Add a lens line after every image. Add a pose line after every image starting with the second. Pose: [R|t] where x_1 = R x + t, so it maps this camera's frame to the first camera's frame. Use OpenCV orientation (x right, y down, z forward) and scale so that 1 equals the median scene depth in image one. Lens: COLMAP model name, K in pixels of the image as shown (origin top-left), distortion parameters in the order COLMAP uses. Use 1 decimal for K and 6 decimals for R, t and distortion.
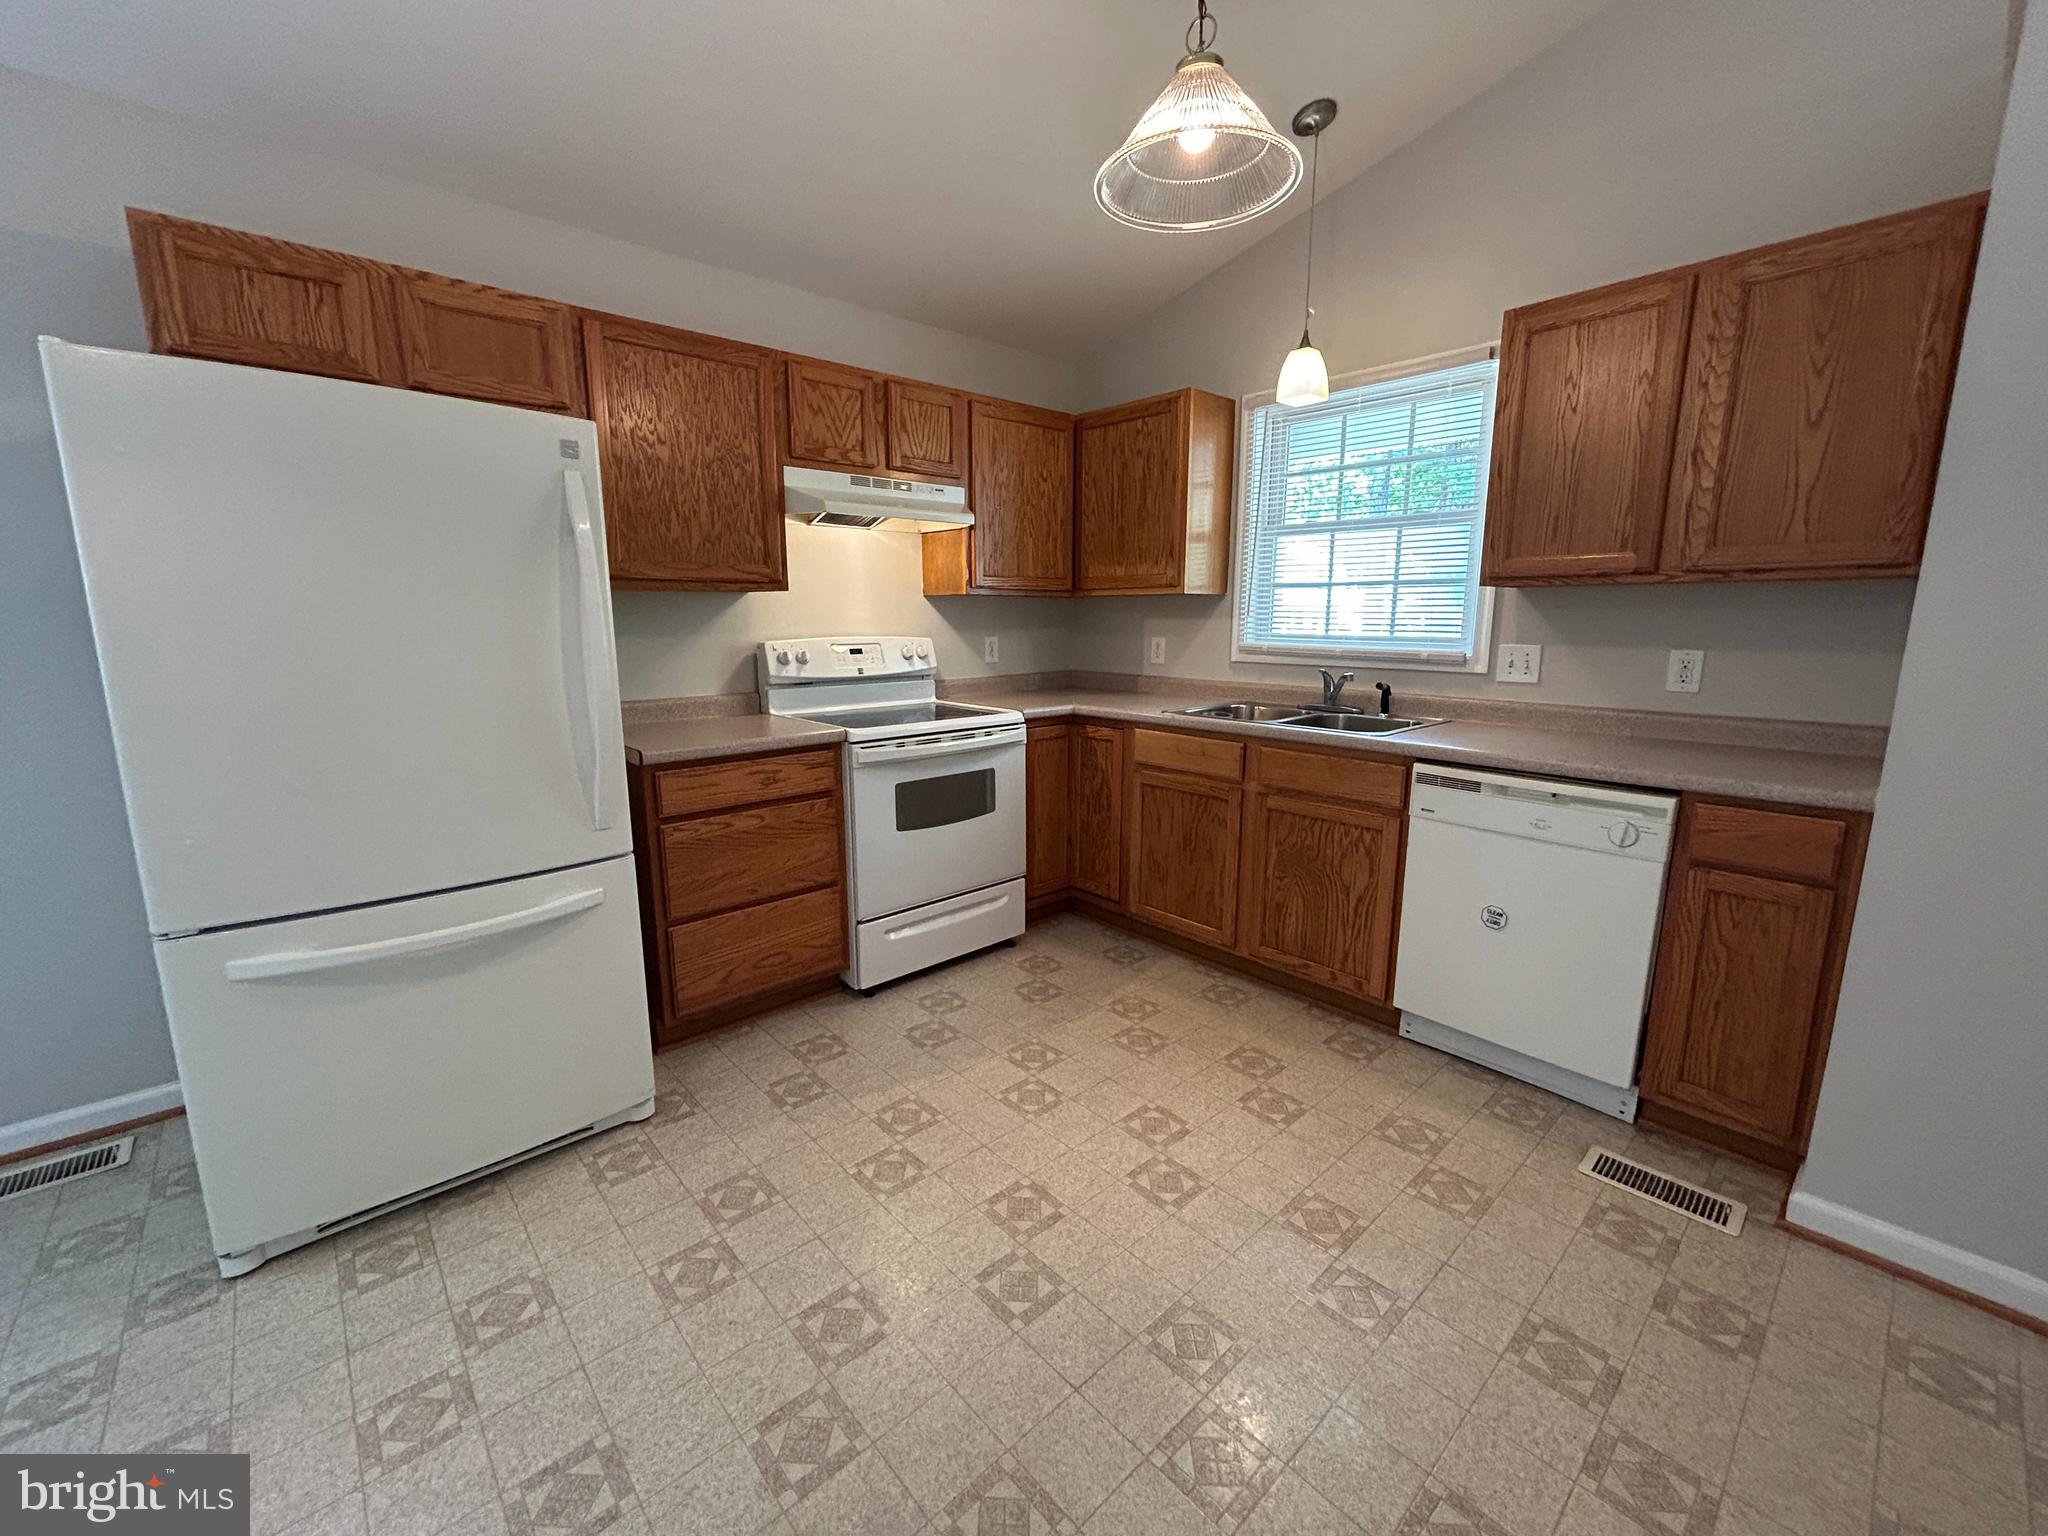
lens RADIAL K [[827.9, 0, 1019.5], [0, 827.9, 764.1], [0, 0, 1]] dist [-0.002359, 0.001161]
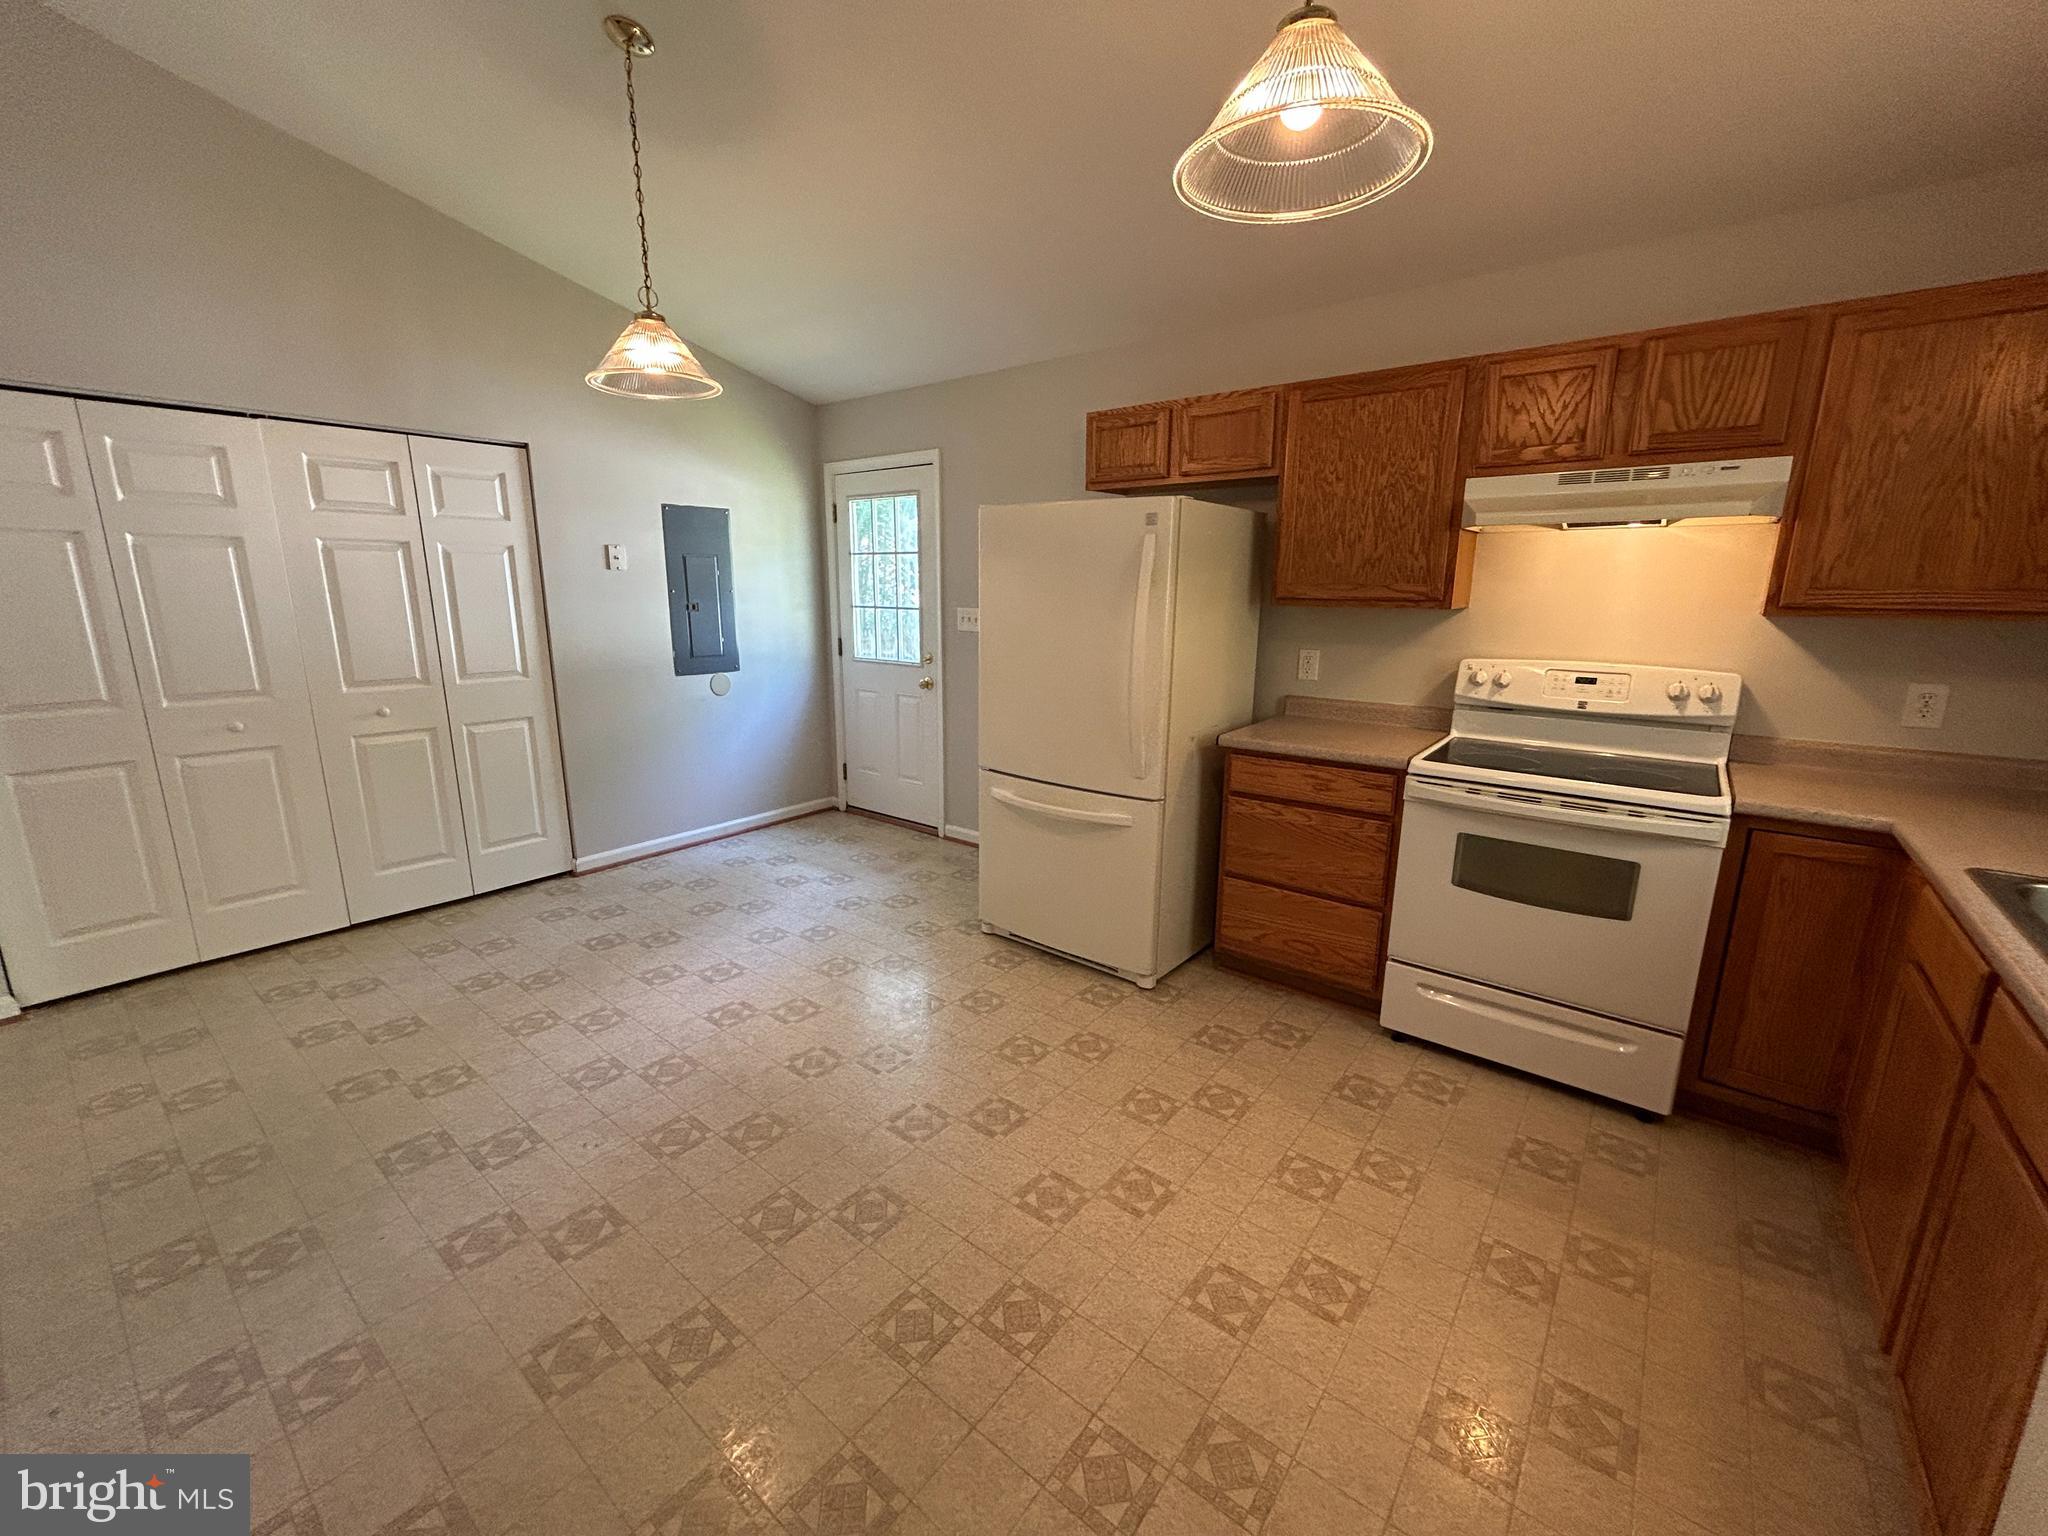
lens RADIAL K [[827.9, 0, 1020.4], [0, 827.9, 765.6], [0, 0, 1]] dist [-0.002359, 0.001161]
pose [[0.159830, 0.216496, -0.963112, 0.645377], [-0.181433, 0.965476, 0.186918, -0.132322], [0.970328, 0.144866, 0.193592, 0.384056]]
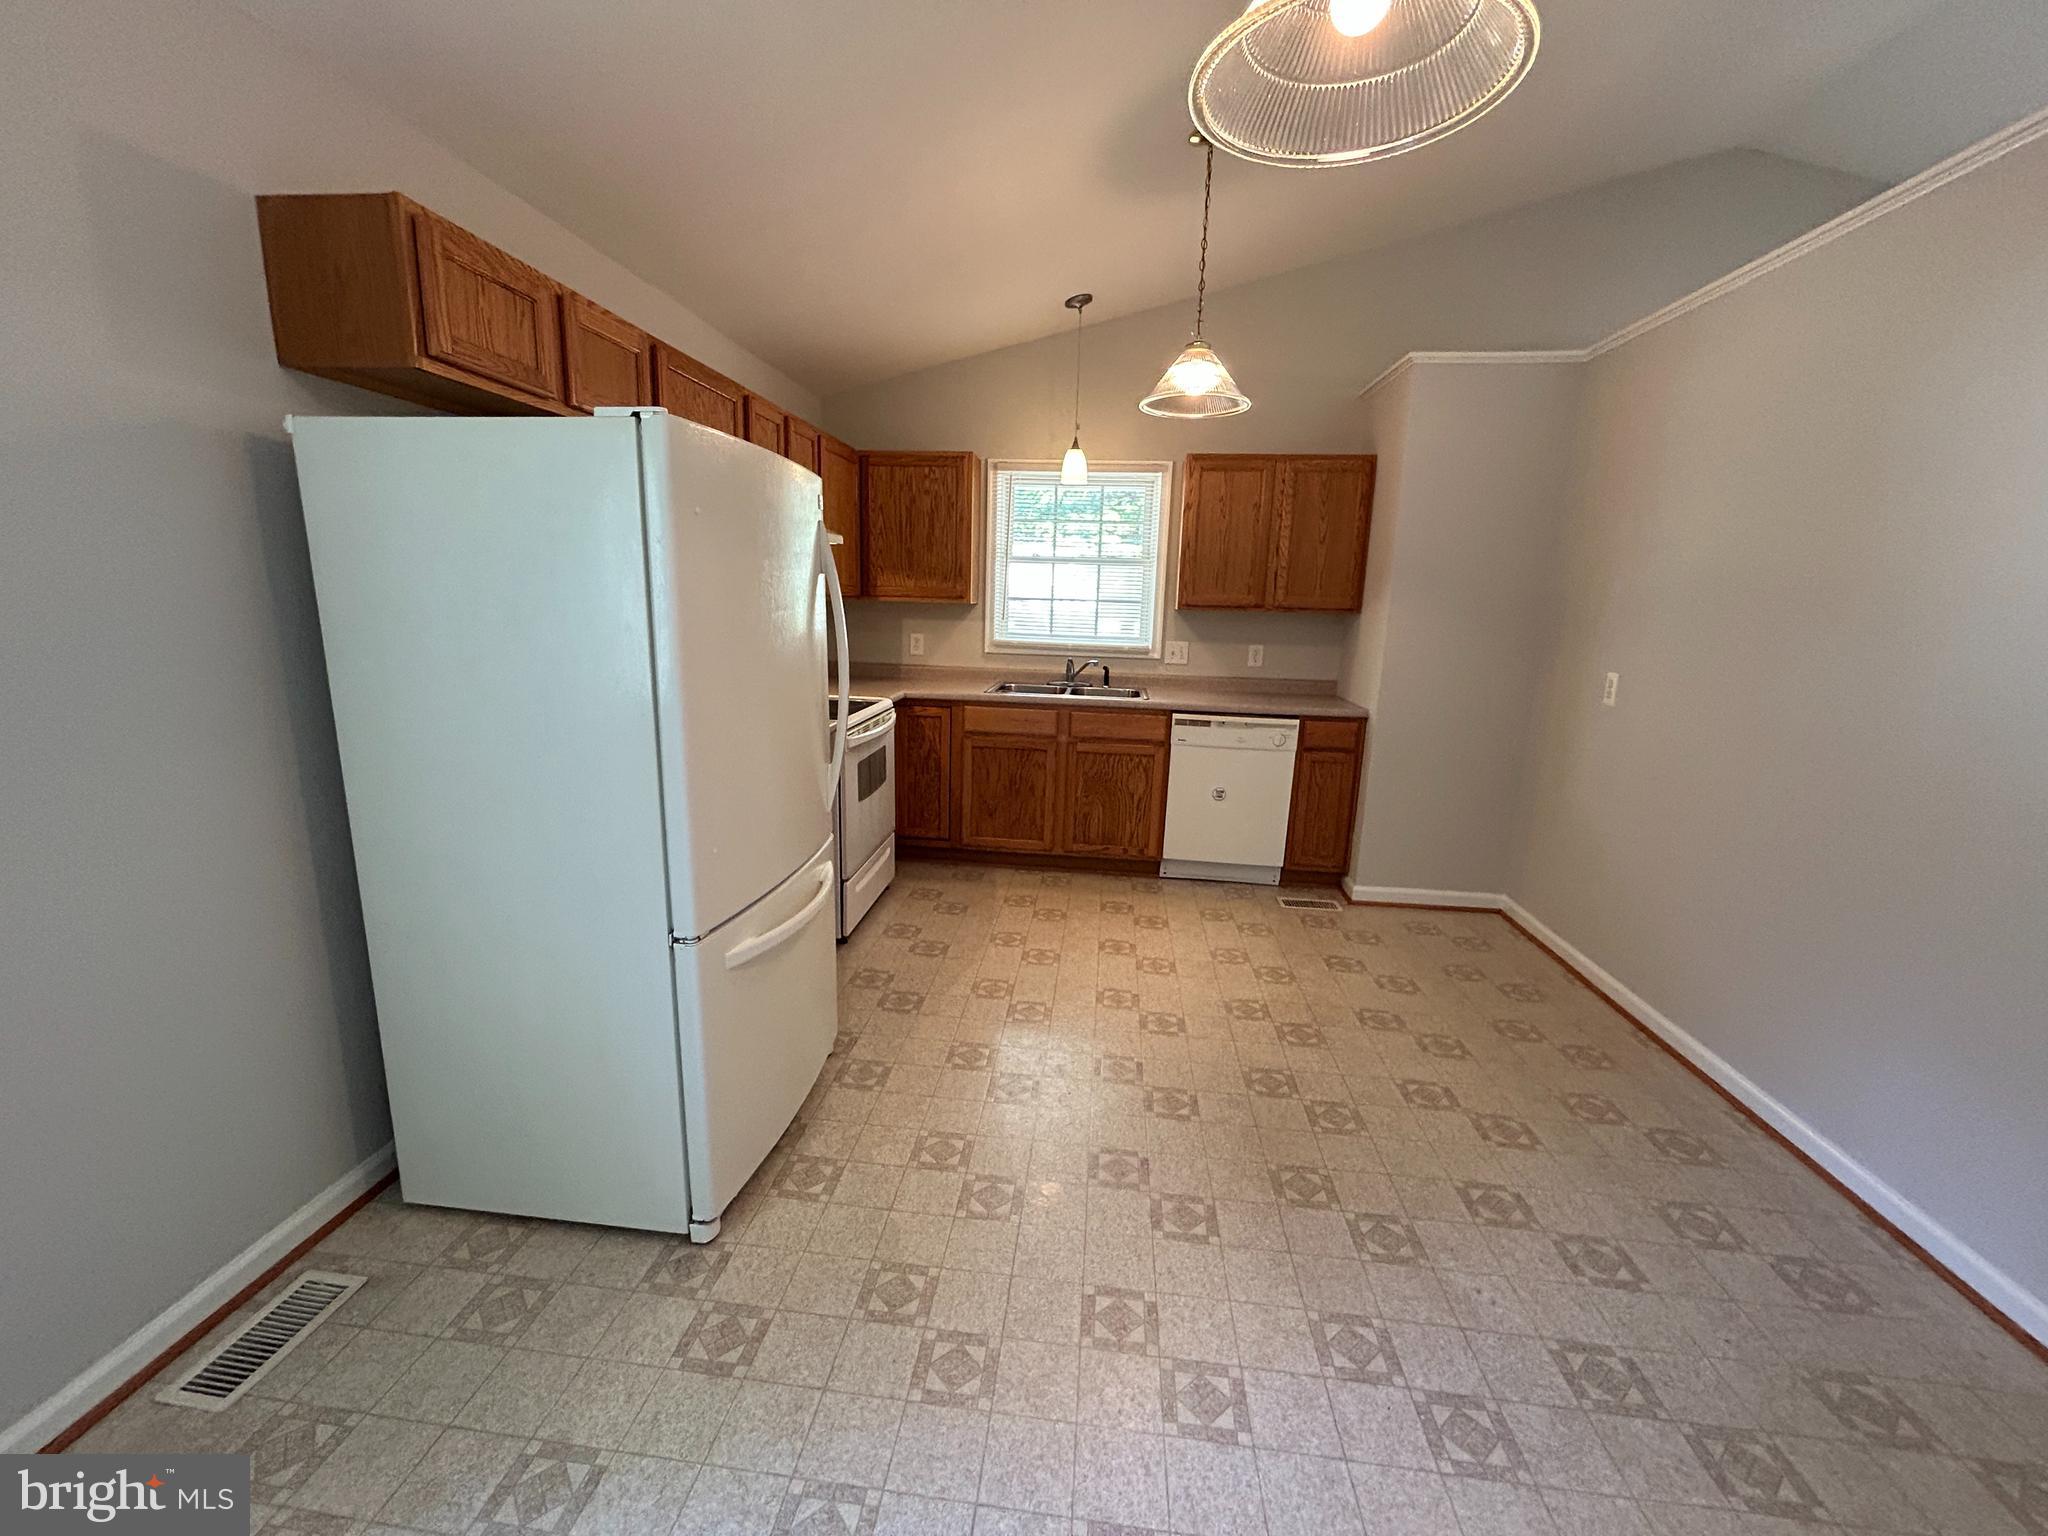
lens RADIAL K [[827.9, 0, 1018.0], [0, 827.9, 764.5], [0, 0, 1]] dist [-0.002359, 0.001161]
pose [[0.749029, -0.112524, 0.652912, -0.811158], [0.091206, 0.993602, 0.066606, -0.035716], [-0.656229, 0.009659, 0.754500, -0.078170]]
